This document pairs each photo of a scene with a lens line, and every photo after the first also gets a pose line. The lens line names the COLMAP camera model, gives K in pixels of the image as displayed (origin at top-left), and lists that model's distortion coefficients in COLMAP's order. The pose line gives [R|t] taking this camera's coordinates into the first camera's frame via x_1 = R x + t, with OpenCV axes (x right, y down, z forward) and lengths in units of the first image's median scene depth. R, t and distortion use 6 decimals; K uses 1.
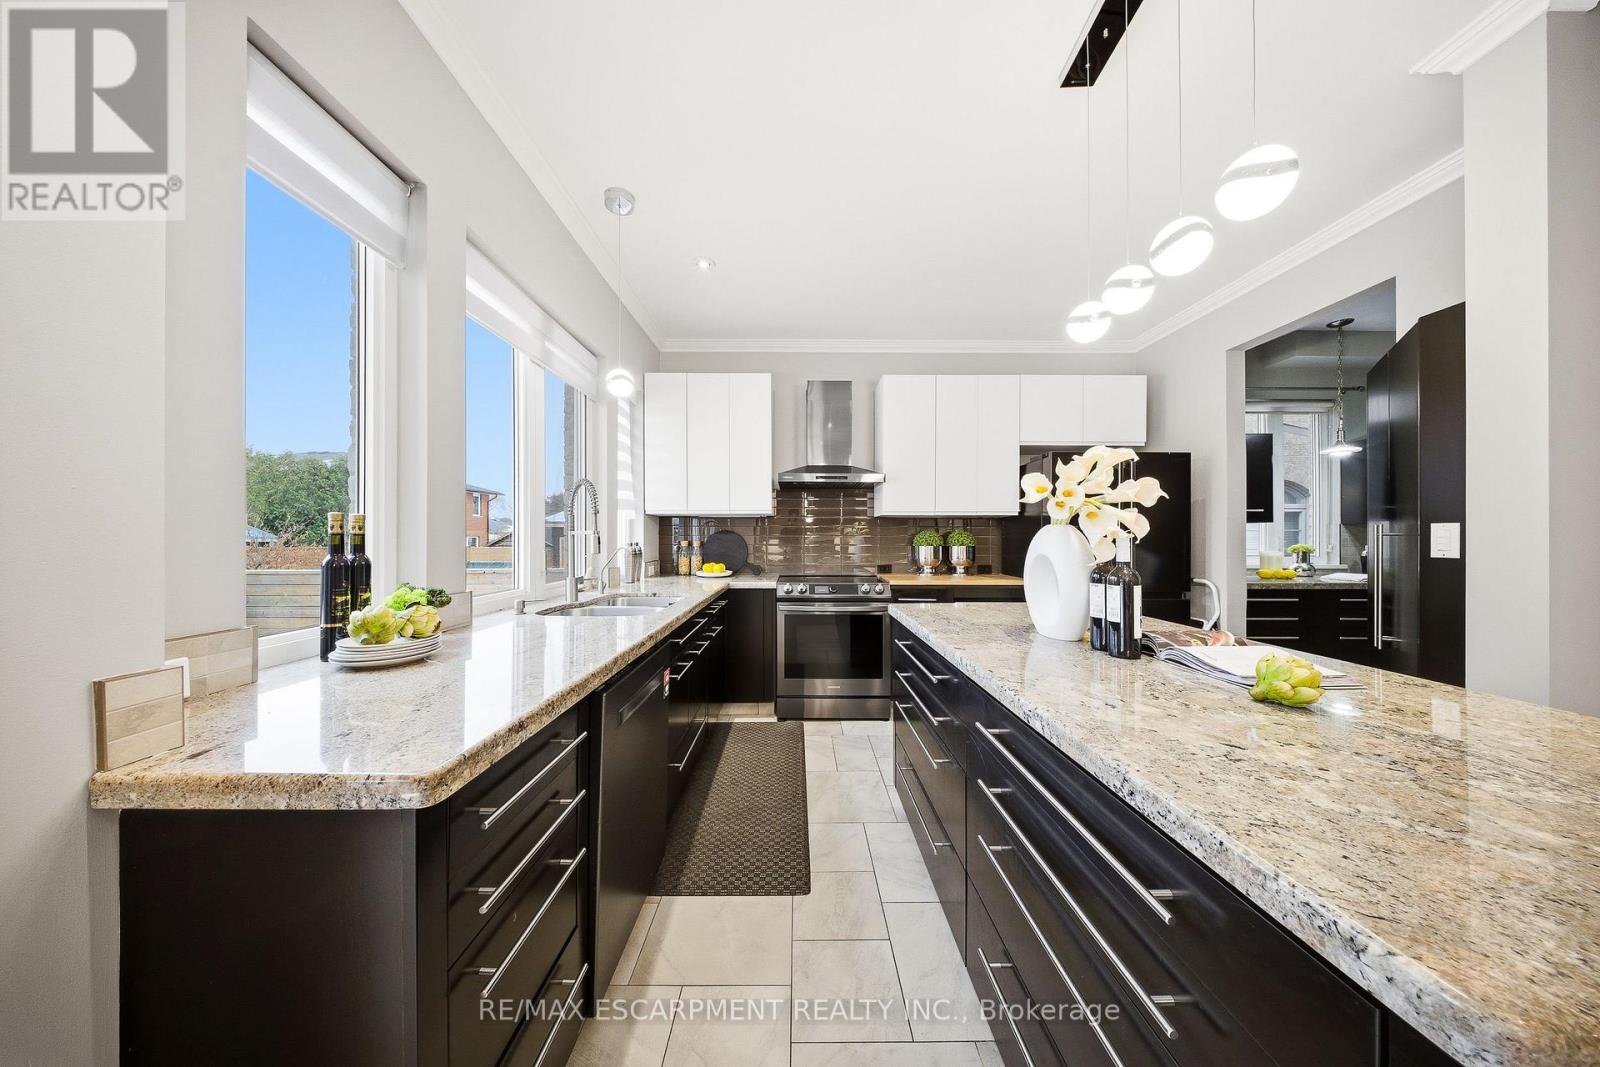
lens RADIAL K [[480.9, 0, 800.0], [0, 480.9, 533.5], [0, 0, 1]] dist [0.006337, -0.000025]
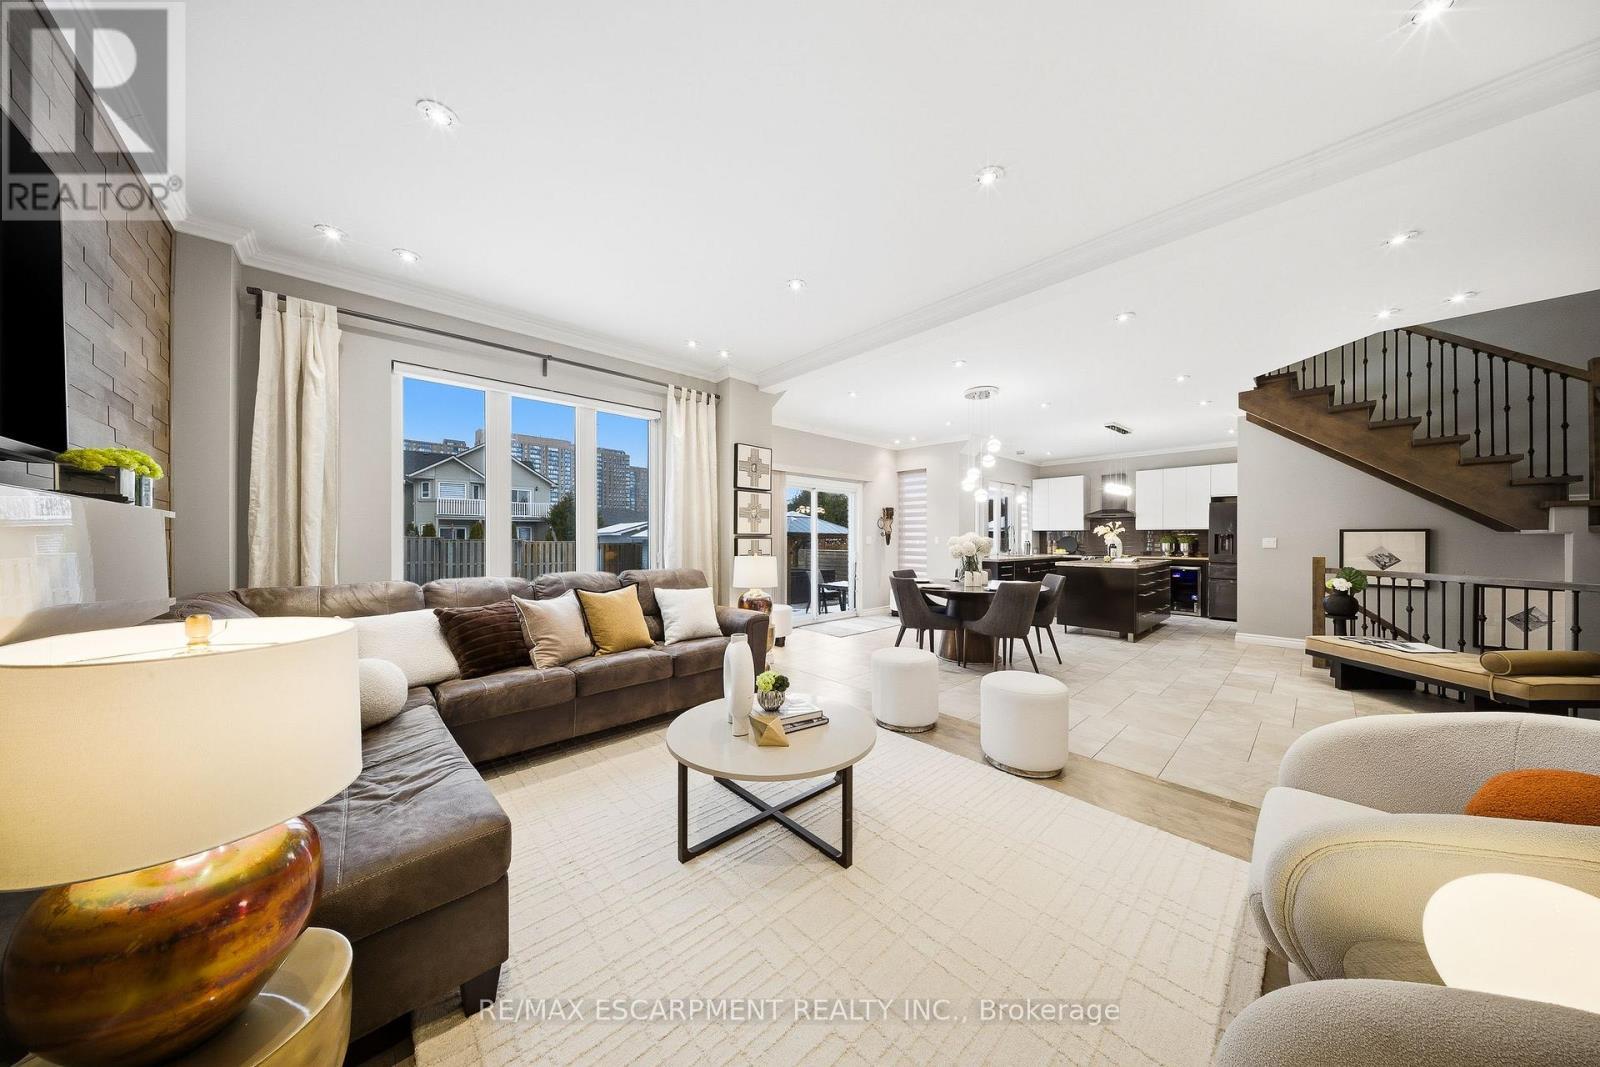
lens RADIAL K [[480.9, 0, 800.0], [0, 480.9, 533.5], [0, 0, 1]] dist [0.006337, -0.000025]
pose [[0.673316, -0.006168, -0.739329, 0.830407], [0.007736, 0.999969, -0.001297, -0.030603], [0.739314, -0.004846, 0.673343, -1.867420]]
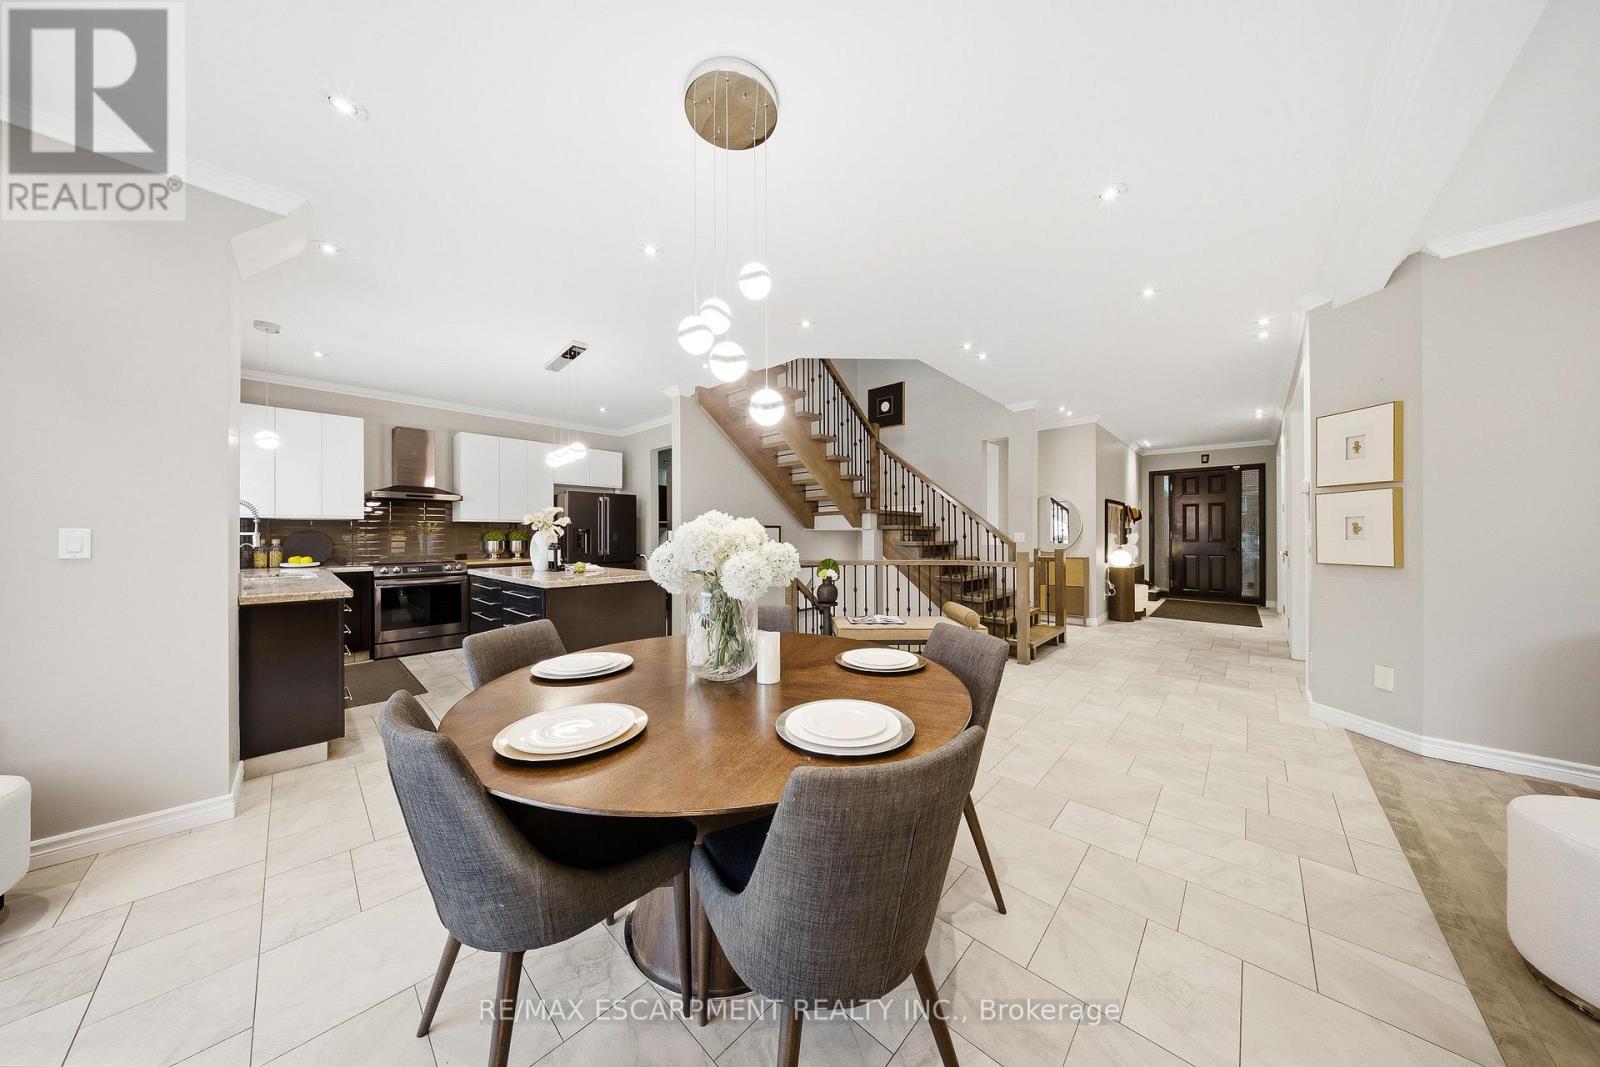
lens RADIAL K [[480.9, 0, 800.0], [0, 480.9, 533.5], [0, 0, 1]] dist [0.006337, -0.000025]
pose [[0.693745, -0.000937, 0.720220, -0.195983], [-0.002912, 0.999987, 0.004106, -0.008828], [-0.720215, -0.004946, 0.693734, -0.898922]]
